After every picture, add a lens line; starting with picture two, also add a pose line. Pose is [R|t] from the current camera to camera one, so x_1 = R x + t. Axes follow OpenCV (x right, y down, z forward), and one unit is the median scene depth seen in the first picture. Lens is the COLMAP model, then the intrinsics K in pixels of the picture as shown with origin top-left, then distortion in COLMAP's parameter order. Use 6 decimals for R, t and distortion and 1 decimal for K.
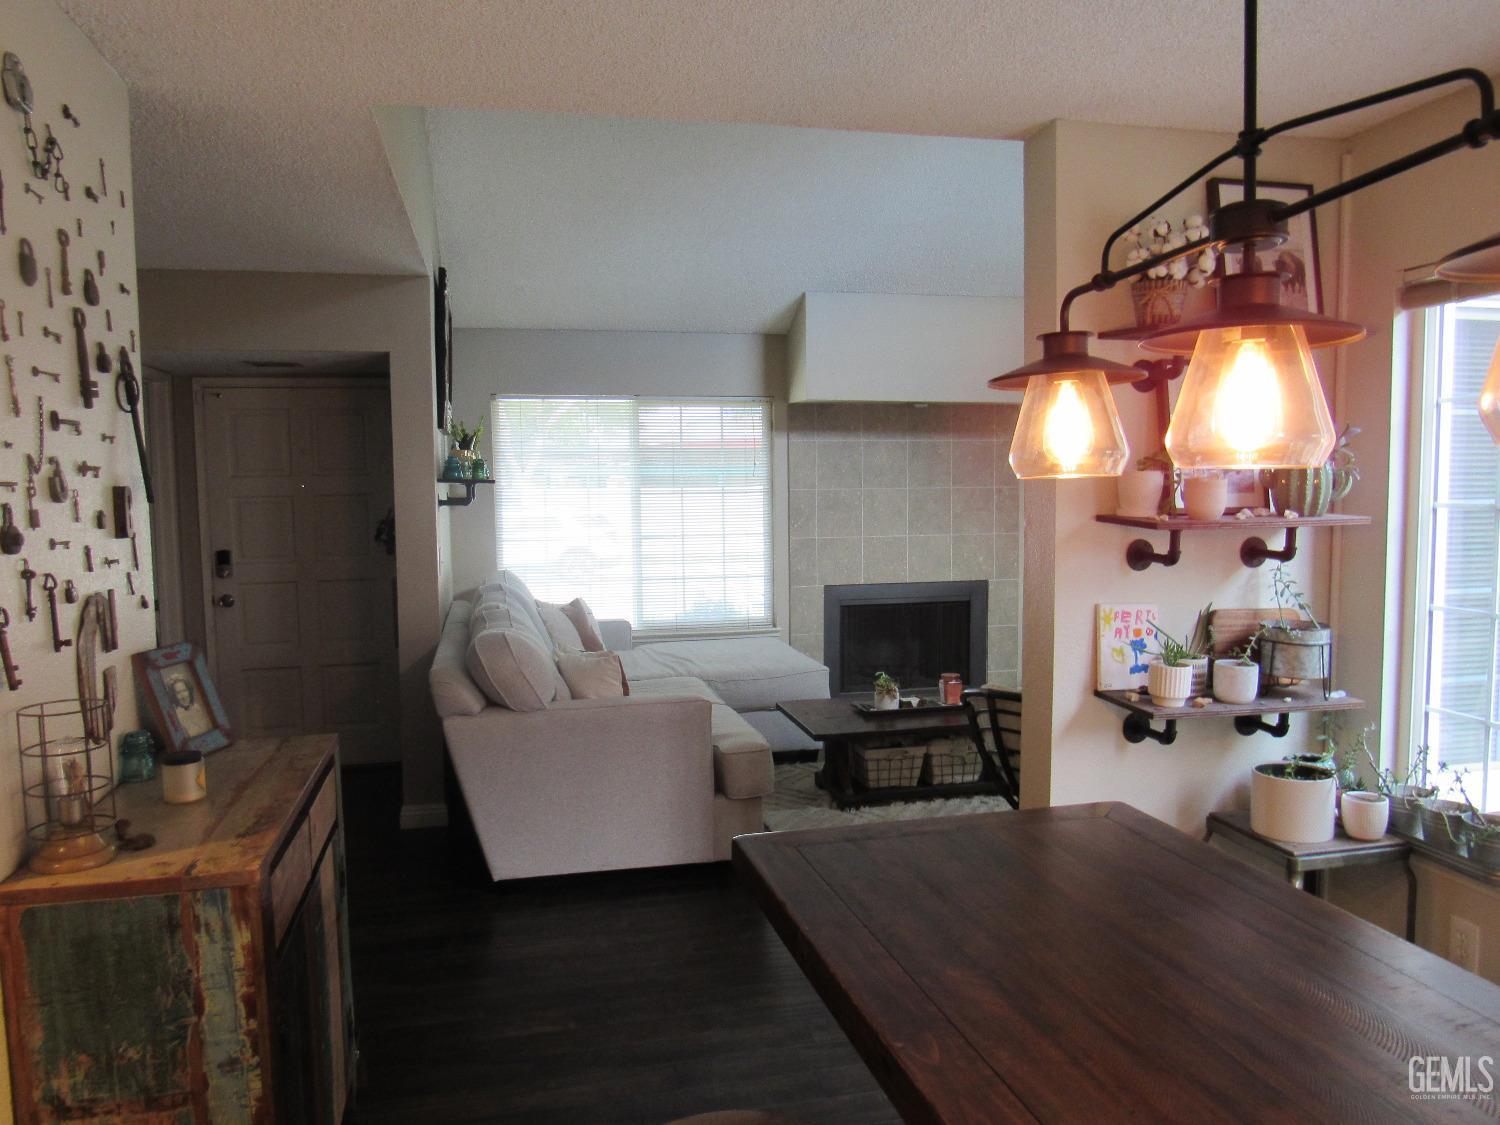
lens RADIAL K [[1069.3, 0, 750.0], [0, 1069.3, 562.5], [0, 0, 1]] dist [-0.024533, -0.003892]
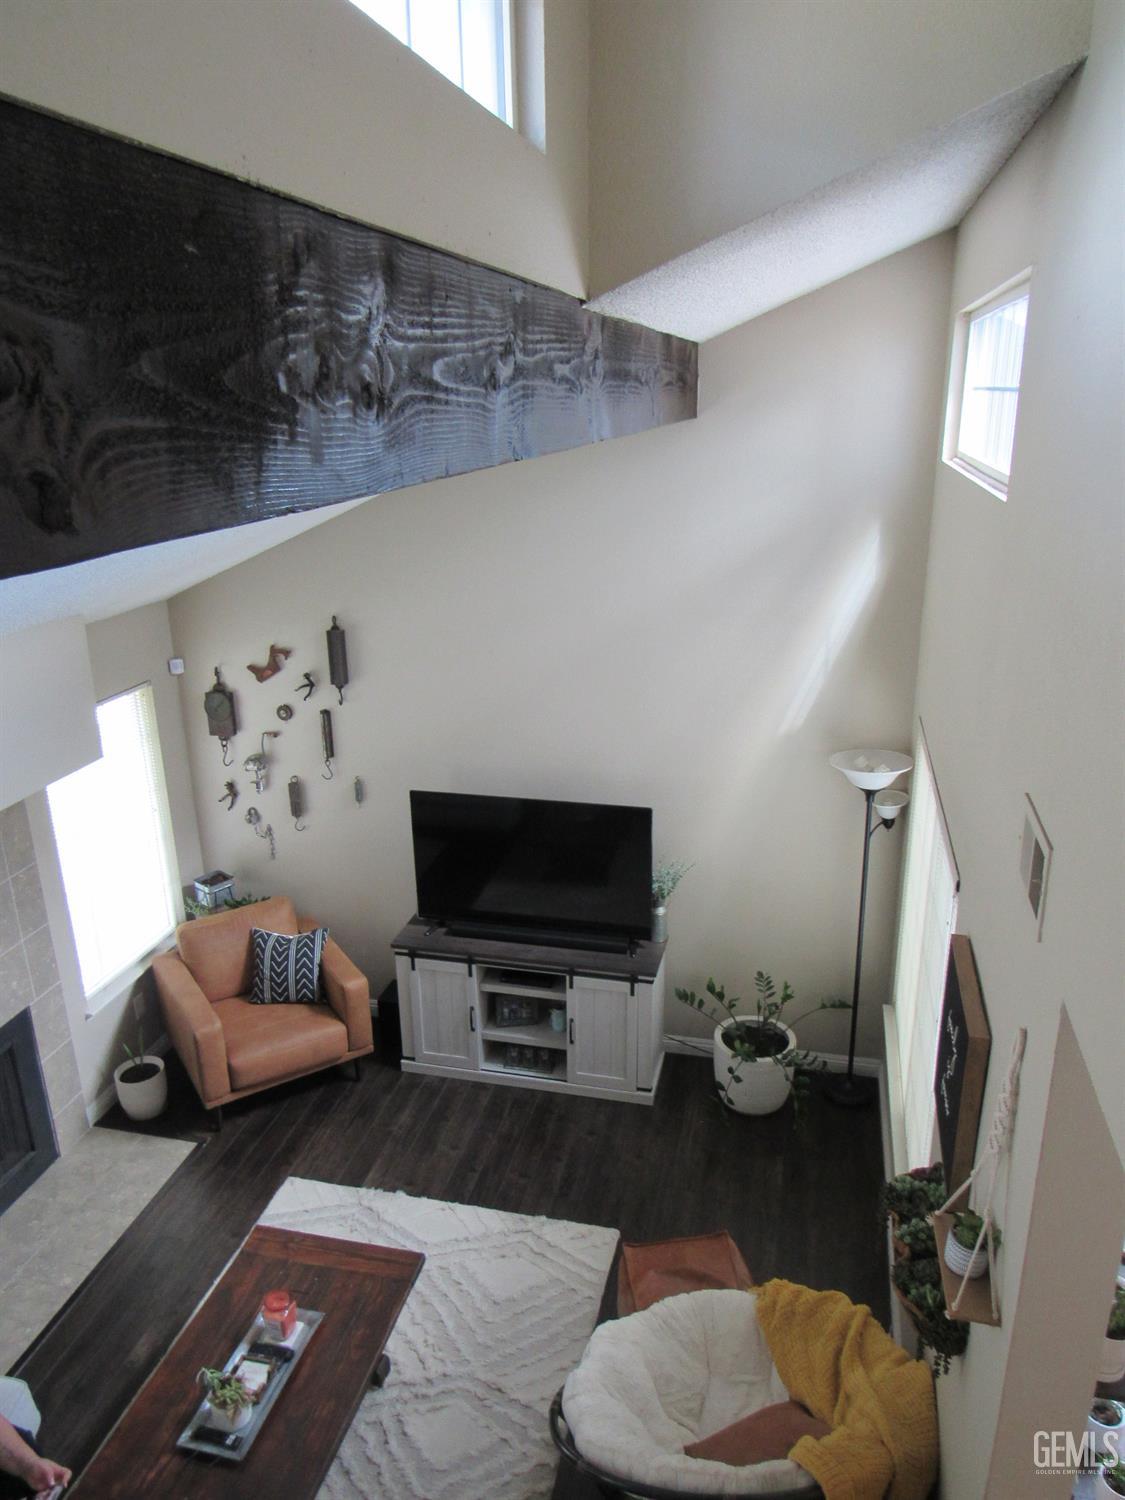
lens RADIAL K [[1069.3, 0, 562.5], [0, 1069.3, 750.0], [0, 0, 1]] dist [-0.024533, -0.003892]
pose [[0.455790, -0.277284, 0.845795, -0.157012], [0.083158, 0.959347, 0.269698, -0.307628], [-0.886194, -0.052592, 0.460320, 0.405652]]
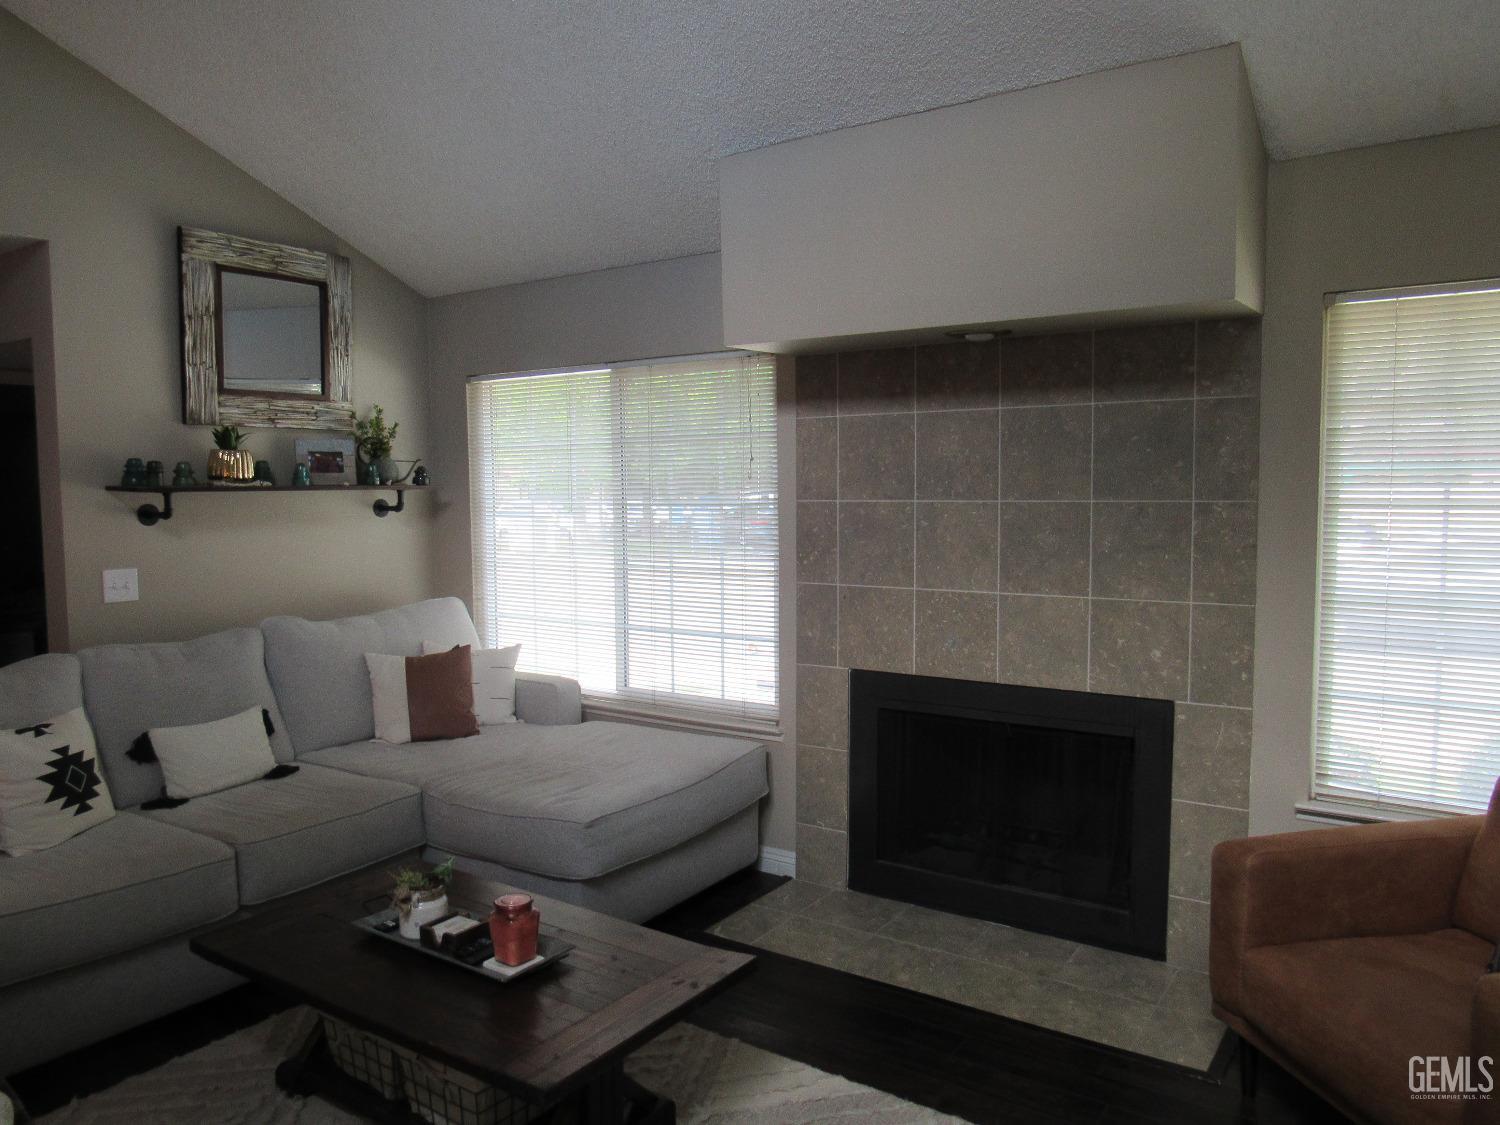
lens RADIAL K [[1069.3, 0, 750.0], [0, 1069.3, 562.5], [0, 0, 1]] dist [-0.024533, -0.003892]
pose [[0.669324, 0.057770, -0.740721, 0.455937], [-0.052516, 0.998157, 0.030394, -0.049919], [0.741112, 0.018557, 0.671125, 0.572346]]
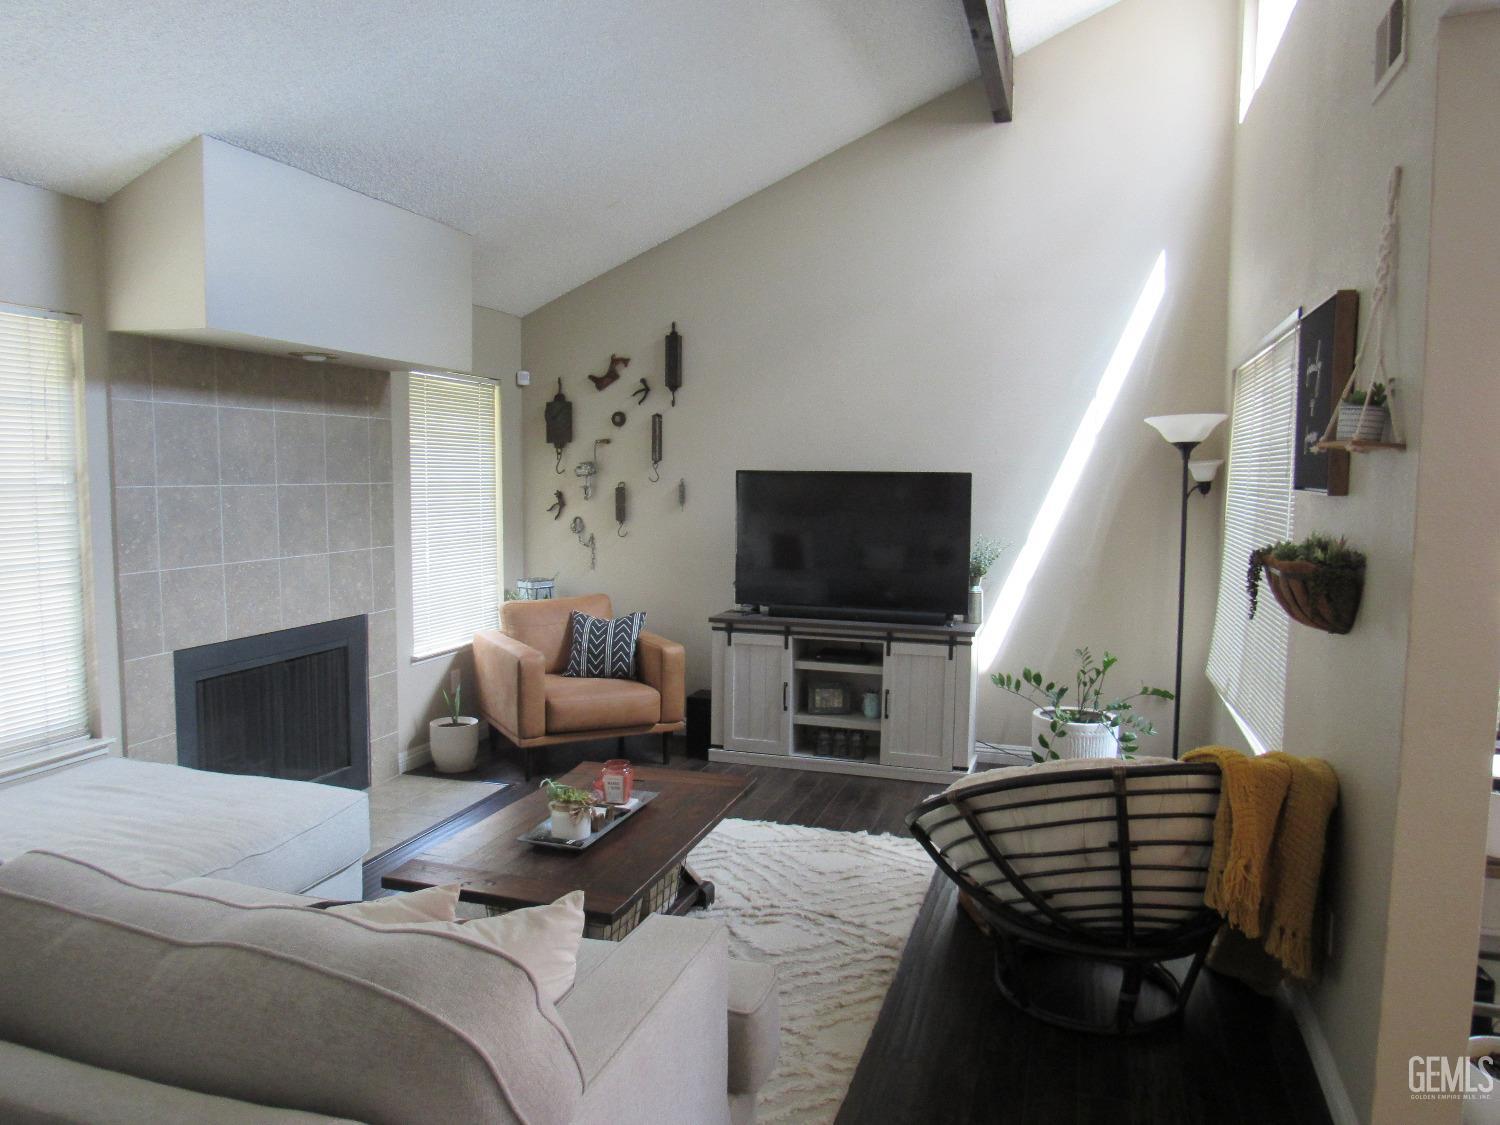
lens RADIAL K [[1073.5, 0, 750.0], [0, 1073.5, 562.5], [0, 0, 1]] dist [-0.038672, -0.000514]
pose [[0.517115, -0.058642, 0.853904, -0.259650], [0.053776, 0.997905, 0.035965, -0.030790], [-0.854225, 0.027321, 0.519186, 0.427746]]
